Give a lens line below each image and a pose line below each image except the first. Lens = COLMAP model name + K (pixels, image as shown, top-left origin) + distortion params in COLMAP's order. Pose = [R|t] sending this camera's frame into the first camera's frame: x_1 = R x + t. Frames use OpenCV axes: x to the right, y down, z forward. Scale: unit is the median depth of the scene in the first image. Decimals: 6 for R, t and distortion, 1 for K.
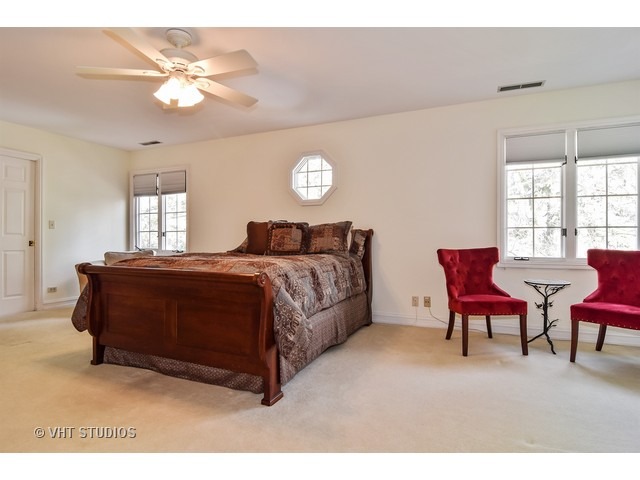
lens RADIAL K [[346.3, 0, 321.4], [0, 346.3, 240.8], [0, 0, 1]] dist [0.011960, -0.003509]
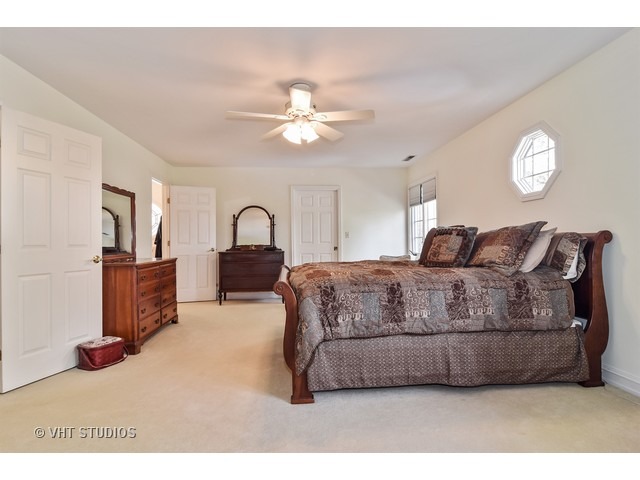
lens RADIAL K [[346.3, 0, 319.4], [0, 346.3, 240.6], [0, 0, 1]] dist [0.011960, -0.003509]
pose [[0.485794, -0.009370, -0.874023, 0.406720], [0.009069, 0.999943, -0.005679, -0.017301], [0.874027, -0.005167, 0.485851, 0.252370]]
